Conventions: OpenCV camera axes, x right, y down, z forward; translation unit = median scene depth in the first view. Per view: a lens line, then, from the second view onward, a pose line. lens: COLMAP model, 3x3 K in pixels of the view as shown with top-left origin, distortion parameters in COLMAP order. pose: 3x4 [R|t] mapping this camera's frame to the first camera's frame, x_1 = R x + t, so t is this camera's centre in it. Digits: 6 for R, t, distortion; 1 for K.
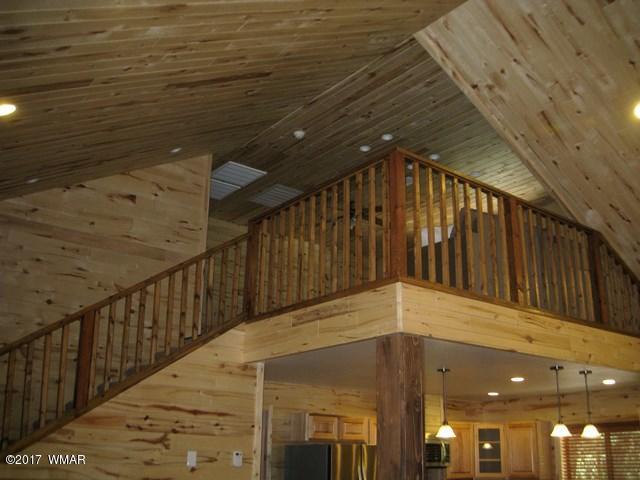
lens RADIAL K [[679.7, 0, 322.6], [0, 679.7, 257.8], [0, 0, 1]] dist [-0.151894, 0.104946]
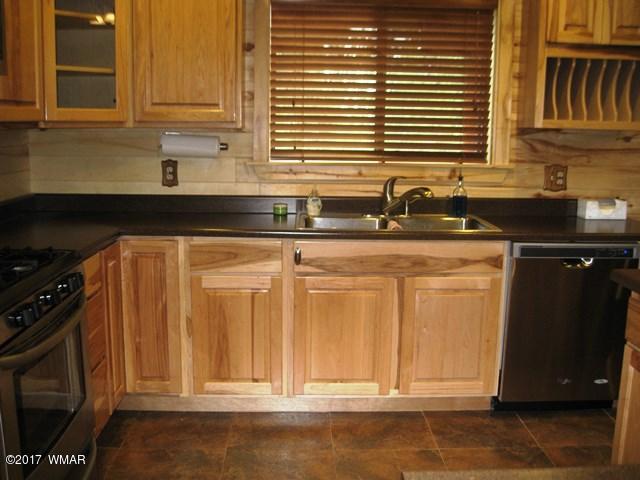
lens RADIAL K [[679.7, 0, 322.6], [0, 679.7, 257.8], [0, 0, 1]] dist [-0.151894, 0.104946]
pose [[0.590163, -0.159191, 0.791433, 0.074776], [-0.241948, 0.900420, 0.361531, 0.369052], [-0.770174, -0.404848, 0.492879, 1.087607]]
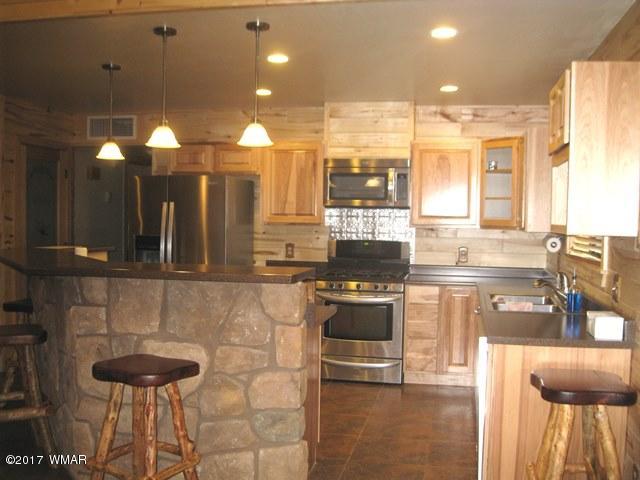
lens RADIAL K [[679.7, 0, 322.6], [0, 679.7, 257.8], [0, 0, 1]] dist [-0.151894, 0.104946]
pose [[0.640332, 0.047935, -0.766601, 0.950538], [0.214308, 0.947266, 0.238241, 0.262976], [0.737595, -0.316843, 0.596292, 0.752425]]
